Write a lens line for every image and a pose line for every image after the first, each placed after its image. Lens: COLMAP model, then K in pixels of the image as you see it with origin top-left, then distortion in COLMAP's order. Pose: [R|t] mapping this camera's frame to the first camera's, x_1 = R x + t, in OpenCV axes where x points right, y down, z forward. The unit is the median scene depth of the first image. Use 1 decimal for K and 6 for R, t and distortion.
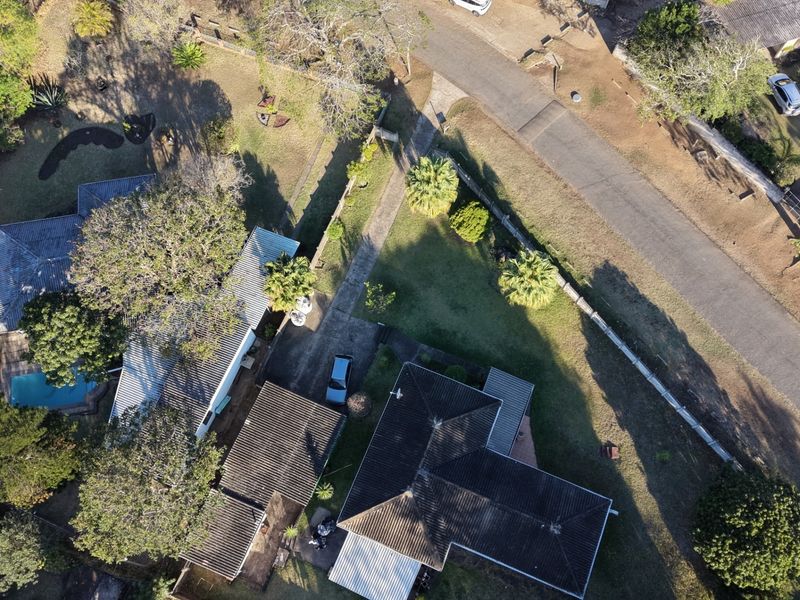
lens RADIAL K [[672.4, 0, 395.8], [0, 672.4, 310.5], [0, 0, 1]] dist [0.089536, -0.177525]
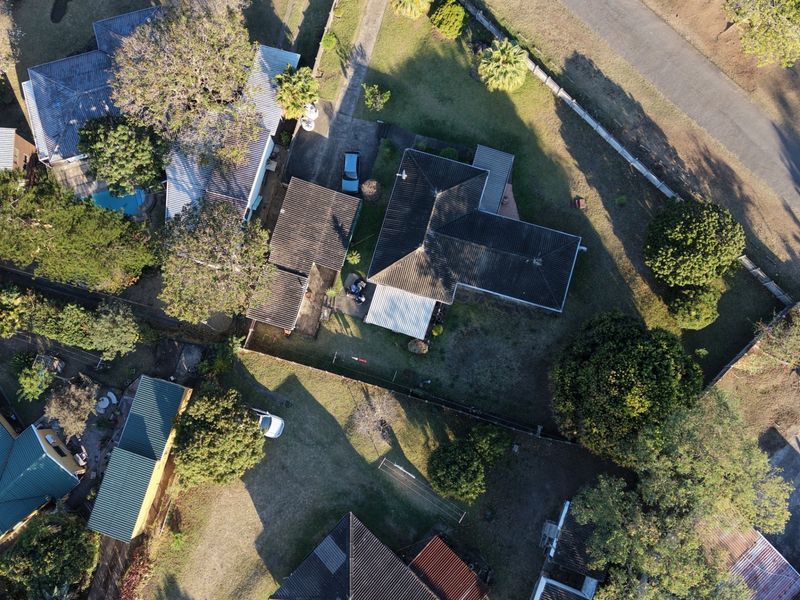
lens RADIAL K [[708.3, 0, 400.0], [0, 708.3, 300.0], [0, 0, 1]] dist [0.096866, -0.192561]
pose [[0.993406, -0.111870, 0.025073, -0.056673], [0.104979, 0.975518, 0.193244, 0.091973], [-0.046078, -0.189338, 0.980830, -0.278675]]
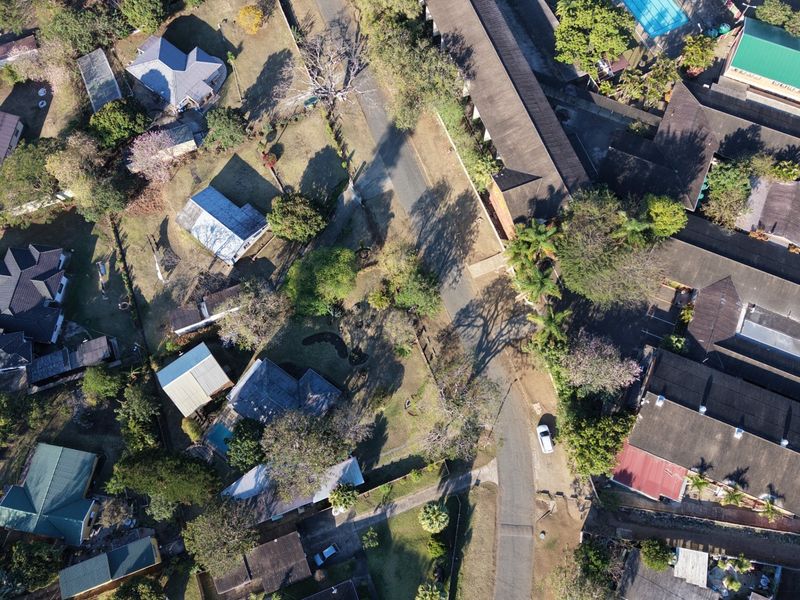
lens RADIAL K [[708.3, 0, 400.0], [0, 708.3, 300.0], [0, 0, 1]] dist [0.096866, -0.192561]
pose [[0.694484, 0.684058, -0.223063, 0.019897], [-0.680194, 0.725265, 0.106425, -0.787930], [0.234581, 0.077816, 0.968977, -0.968536]]
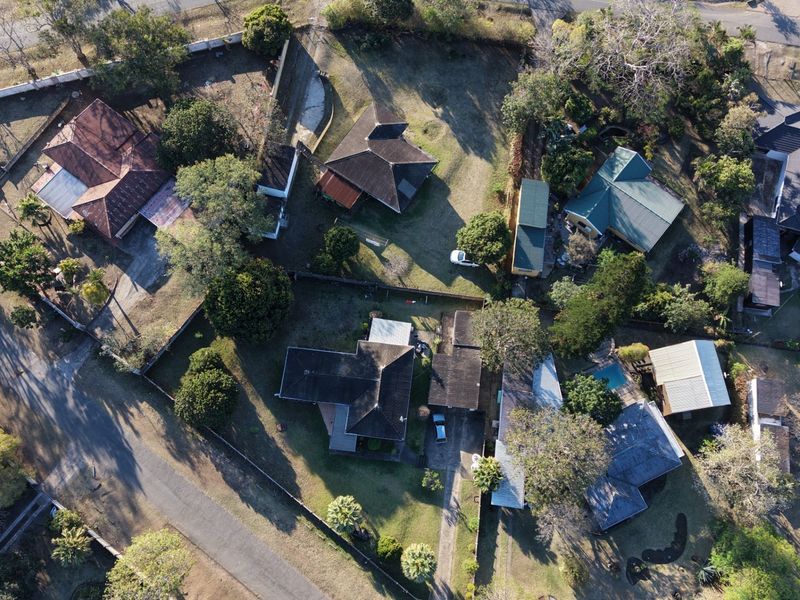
lens RADIAL K [[708.3, 0, 400.0], [0, 708.3, 300.0], [0, 0, 1]] dist [0.096866, -0.192561]
pose [[-0.962325, 0.266574, -0.053572, 0.023854], [-0.248824, -0.783938, 0.568795, -0.659554], [0.109628, 0.560695, 0.820733, -0.684696]]
